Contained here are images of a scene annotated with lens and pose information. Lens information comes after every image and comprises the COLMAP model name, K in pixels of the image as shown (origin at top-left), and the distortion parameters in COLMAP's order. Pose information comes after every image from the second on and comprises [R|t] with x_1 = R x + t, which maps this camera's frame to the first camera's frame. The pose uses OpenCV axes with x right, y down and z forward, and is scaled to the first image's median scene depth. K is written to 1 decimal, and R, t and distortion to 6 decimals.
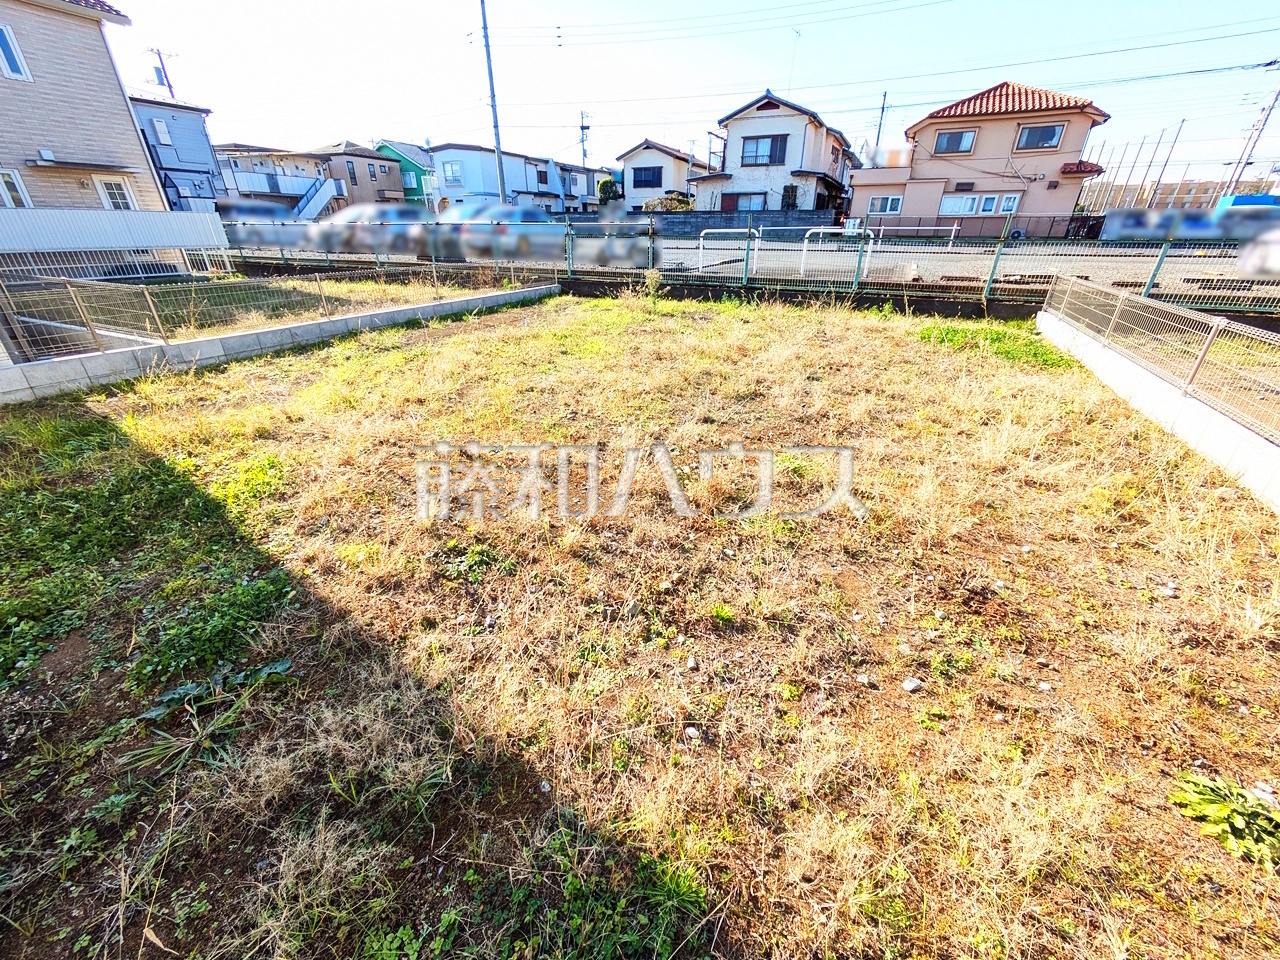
lens RADIAL K [[504.5, 0, 643.2], [0, 504.5, 477.9], [0, 0, 1]] dist [0.001751, 0.000881]
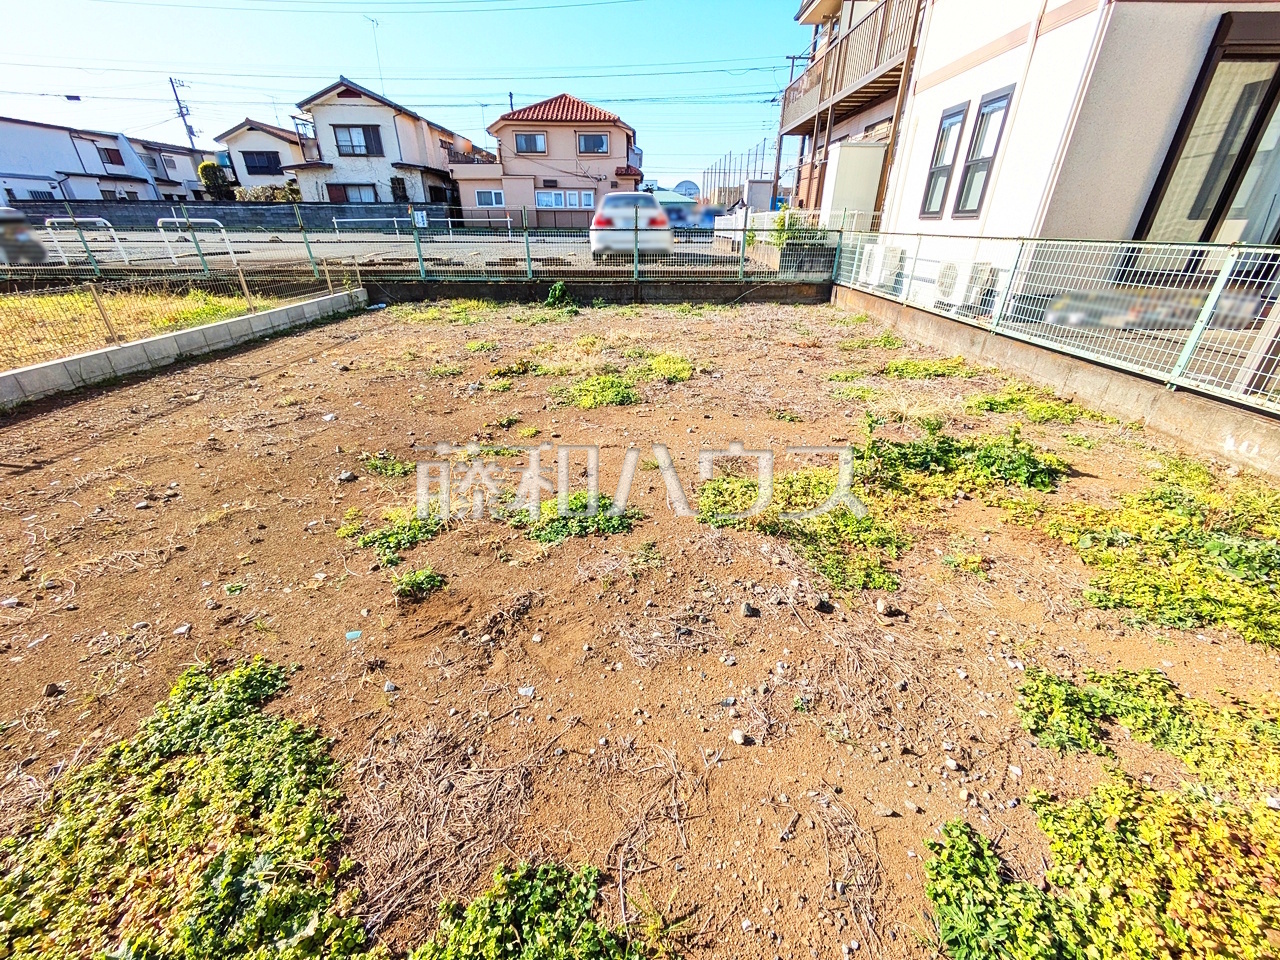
lens RADIAL K [[504.5, 0, 640.8], [0, 504.5, 478.5], [0, 0, 1]] dist [0.001751, 0.000881]
pose [[0.900306, -0.198131, 0.387548, 0.225915], [0.193690, 0.979740, 0.050926, 0.048151], [-0.389786, 0.029215, 0.920442, -0.092900]]
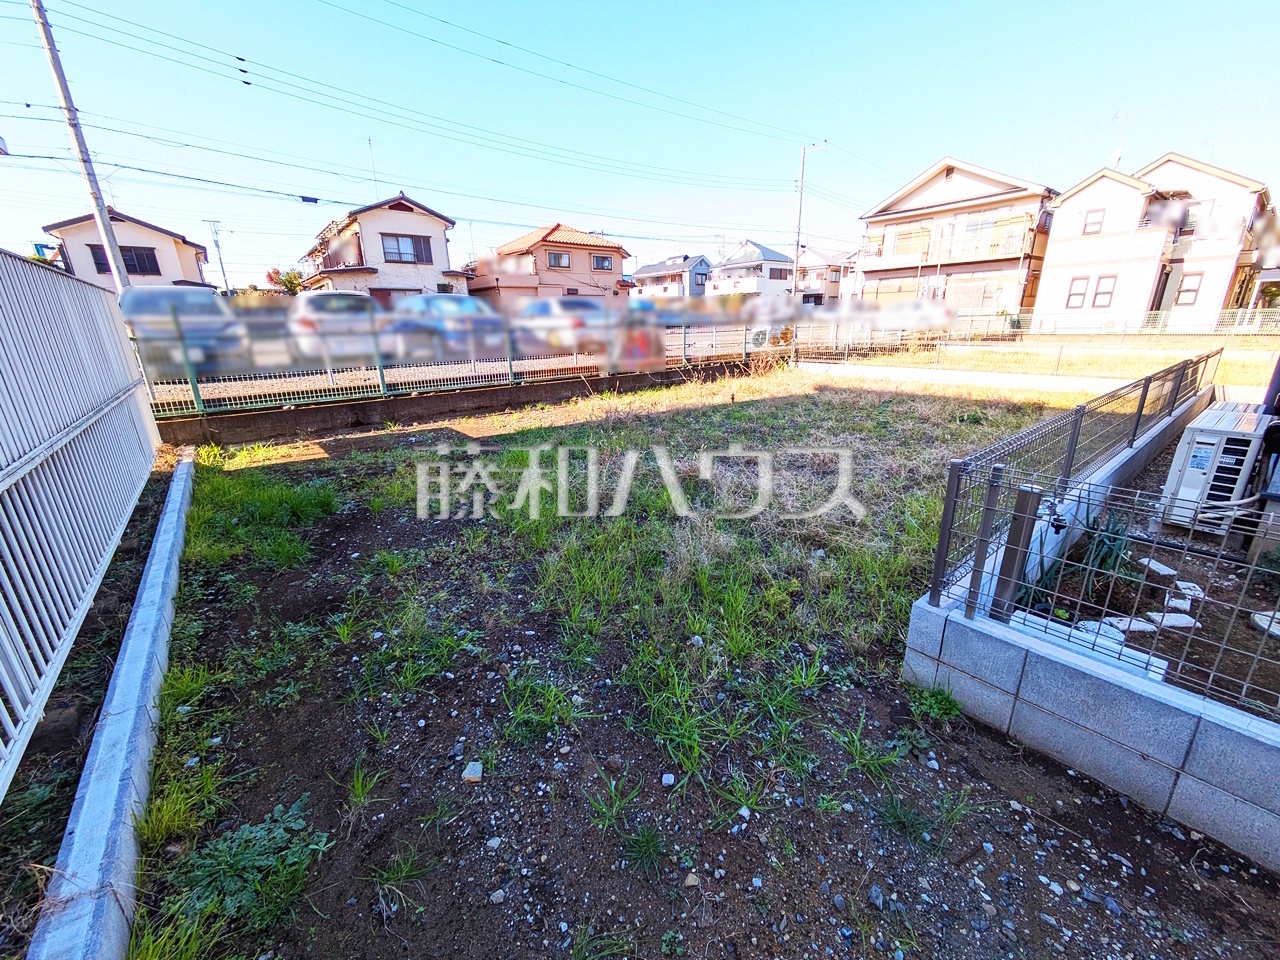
lens RADIAL K [[504.5, 0, 640.9], [0, 504.5, 478.7], [0, 0, 1]] dist [0.001751, 0.000881]
pose [[0.427807, -0.284053, 0.858077, -0.532985], [0.421560, 0.902464, 0.088571, -0.149650], [-0.799542, 0.323840, 0.505826, 0.298941]]
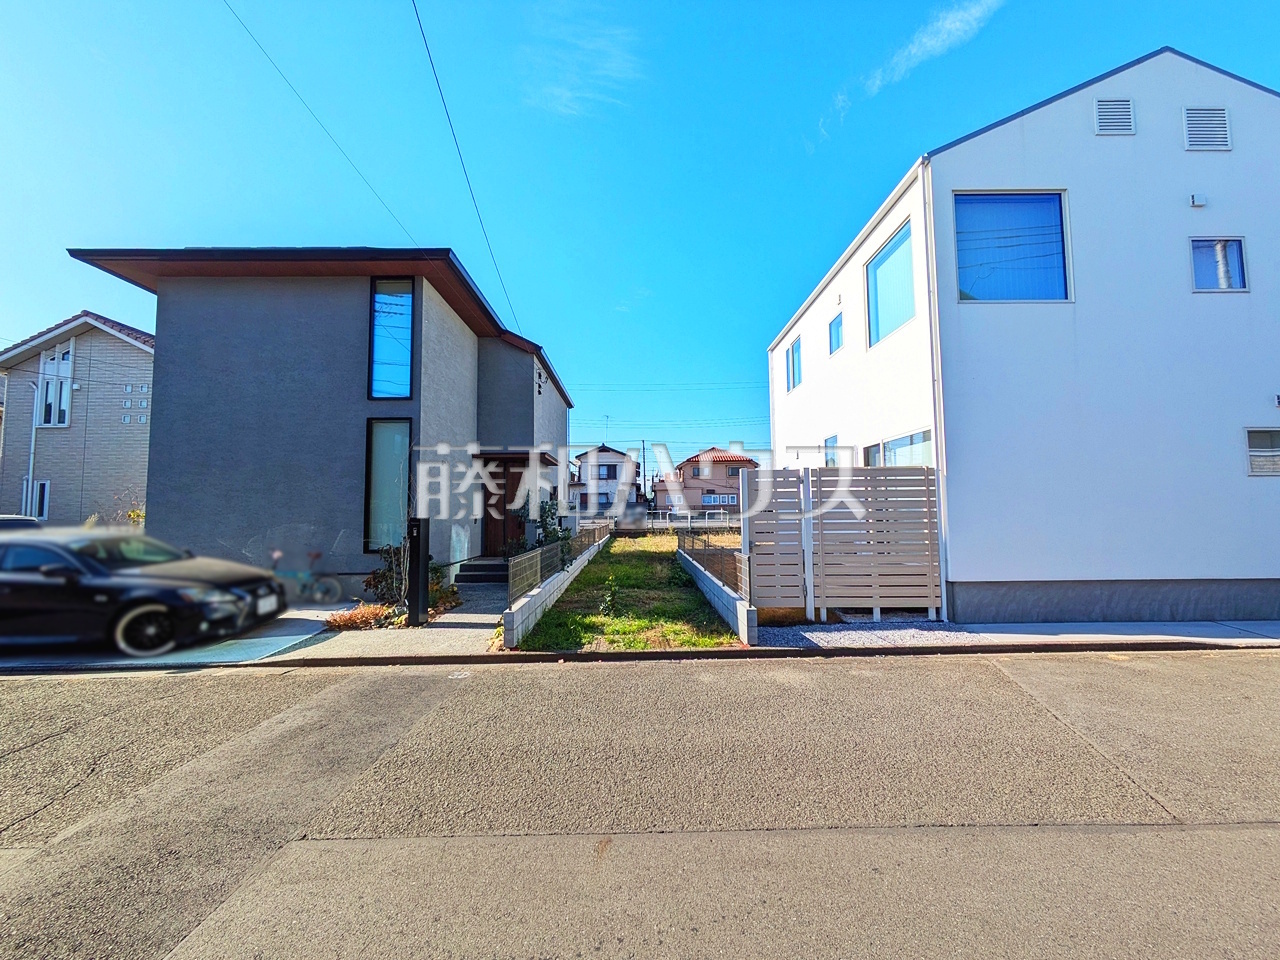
lens RADIAL K [[504.5, 0, 647.2], [0, 504.5, 481.9], [0, 0, 1]] dist [0.001751, 0.000881]
pose [[0.892694, 0.012154, 0.450499, -0.407624], [0.213500, 0.868936, -0.446507, 0.182715], [-0.396882, 0.494776, 0.773099, -0.374818]]
